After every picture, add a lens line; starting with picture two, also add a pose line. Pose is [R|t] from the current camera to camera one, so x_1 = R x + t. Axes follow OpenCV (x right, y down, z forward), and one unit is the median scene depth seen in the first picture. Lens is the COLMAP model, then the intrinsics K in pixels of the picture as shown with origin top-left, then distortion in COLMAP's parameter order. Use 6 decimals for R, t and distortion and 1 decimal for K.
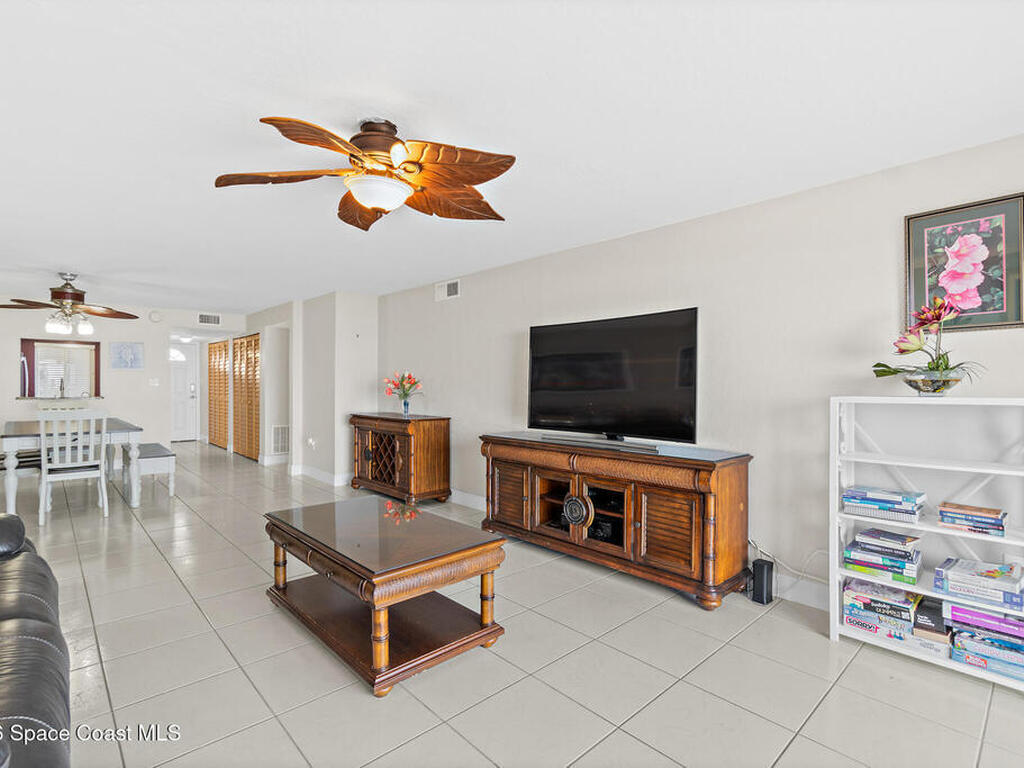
lens RADIAL K [[506.0, 0, 496.1], [0, 506.0, 380.2], [0, 0, 1]] dist [-0.006196, -0.000093]
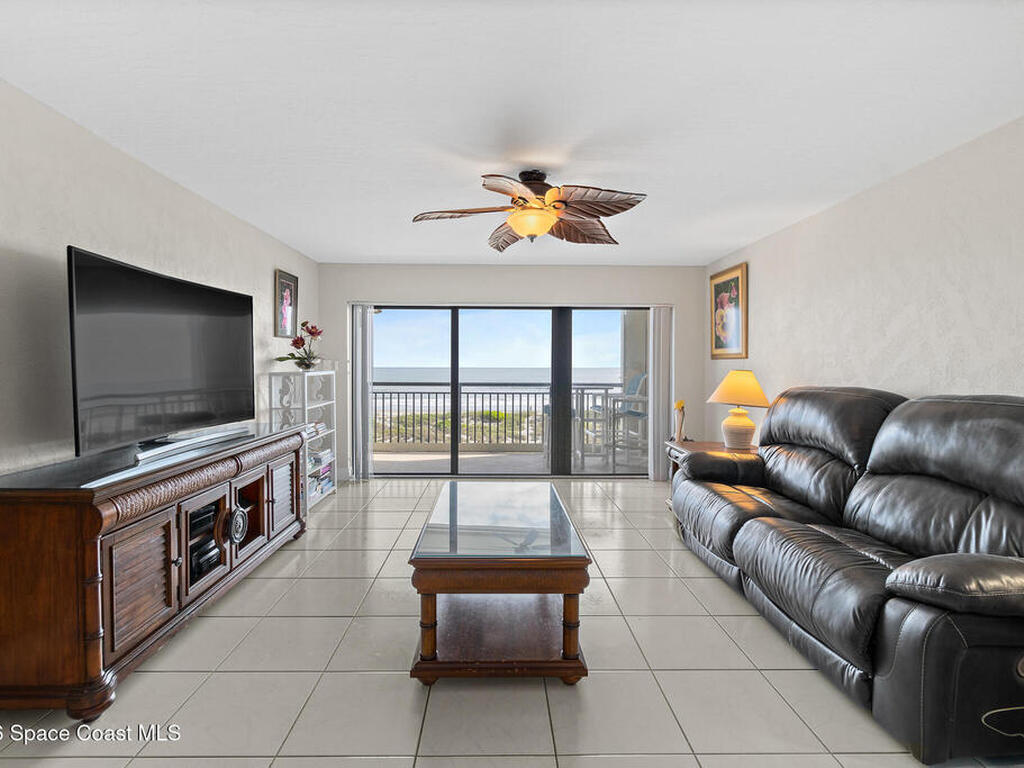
lens RADIAL K [[507.5, 0, 512.3], [0, 507.5, 376.9], [0, 0, 1]] dist [-0.008400, -0.000661]
pose [[-0.755601, -0.018795, 0.654762, -0.552428], [-0.009174, 0.999794, 0.018113, 0.004774], [-0.654967, 0.007679, -0.755618, 1.058939]]
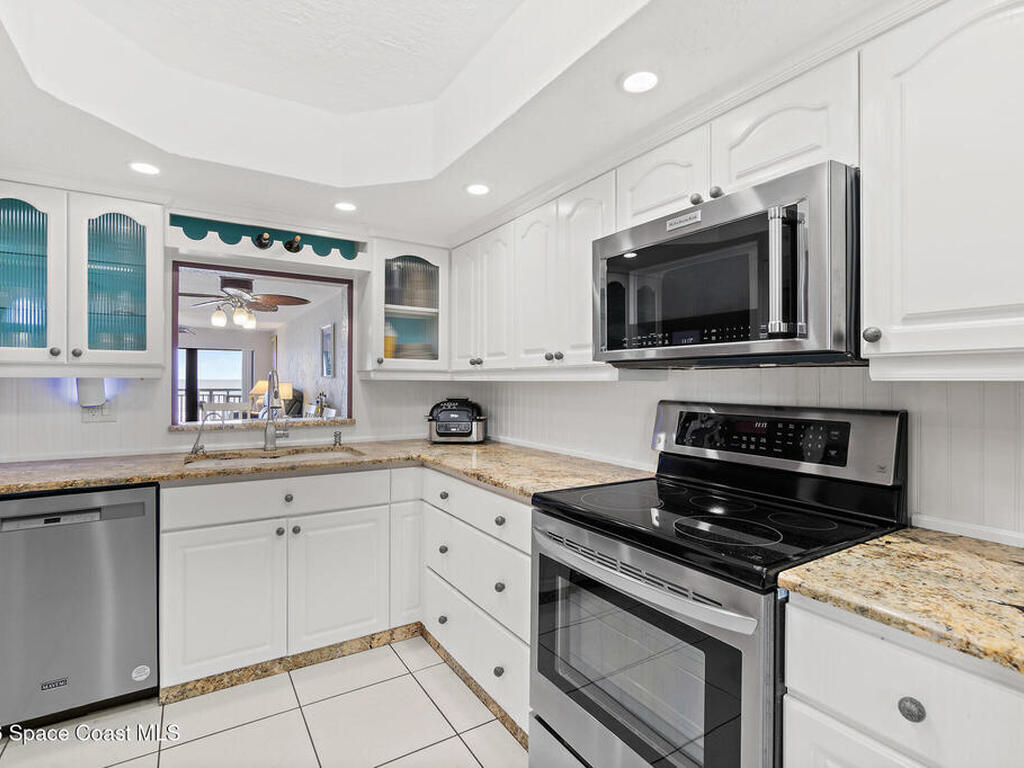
lens RADIAL K [[506.0, 0, 496.1], [0, 506.0, 380.2], [0, 0, 1]] dist [-0.006196, -0.000093]
pose [[-0.979963, -0.008965, 0.198976, -1.831775], [-0.010563, 0.999920, -0.006970, 0.008399], [-0.198898, -0.008933, -0.979980, 2.199374]]
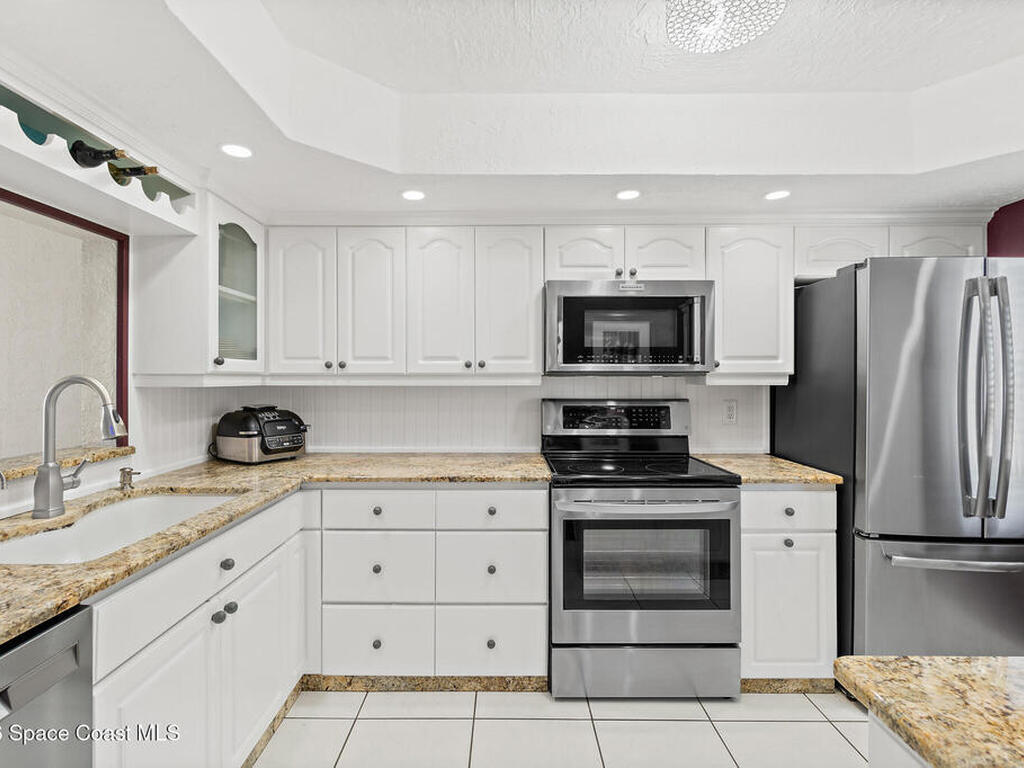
lens RADIAL K [[514.1, 0, 500.0], [0, 514.1, 374.8], [0, 0, 1]] dist [-0.004330, -0.000168]
pose [[-0.681397, -0.007046, -0.731880, -1.391037], [0.000440, 0.999950, -0.010036, -0.001250], [0.731914, -0.007161, -0.681359, 2.120096]]
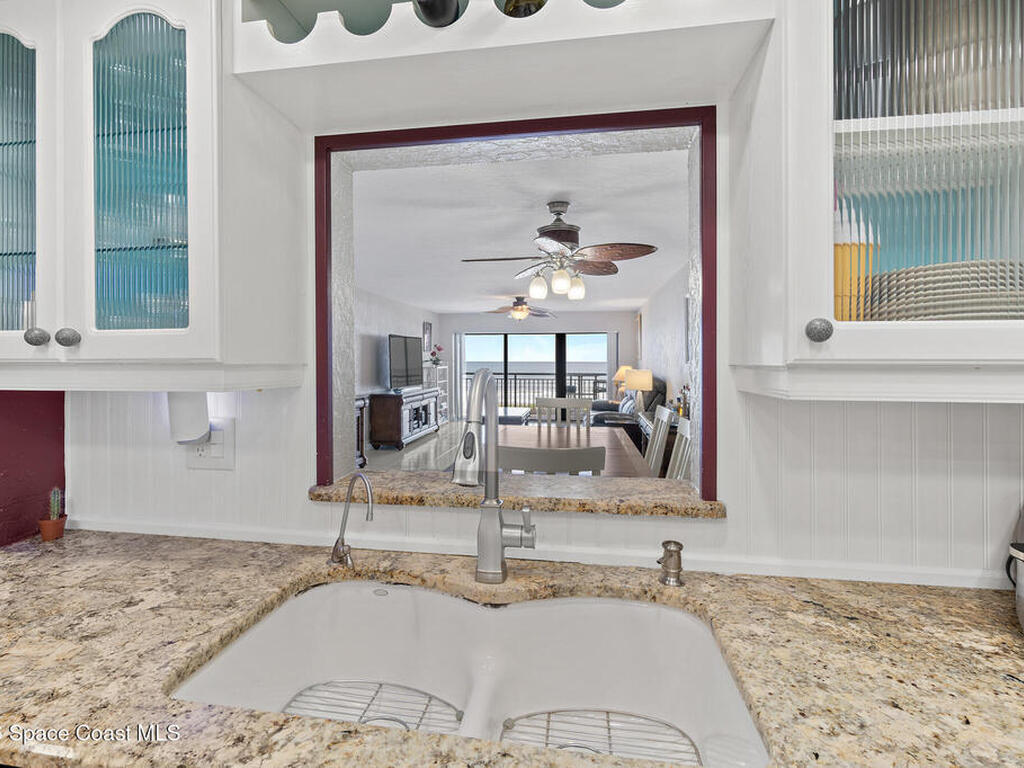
lens RADIAL K [[509.9, 0, 505.0], [0, 509.9, 365.8], [0, 0, 1]] dist [-0.007892, -0.000492]
pose [[-0.621419, -0.010317, 0.783410, -1.629159], [-0.006767, 0.999947, 0.007801, -0.008142], [-0.783449, -0.000454, -0.621456, 1.790196]]
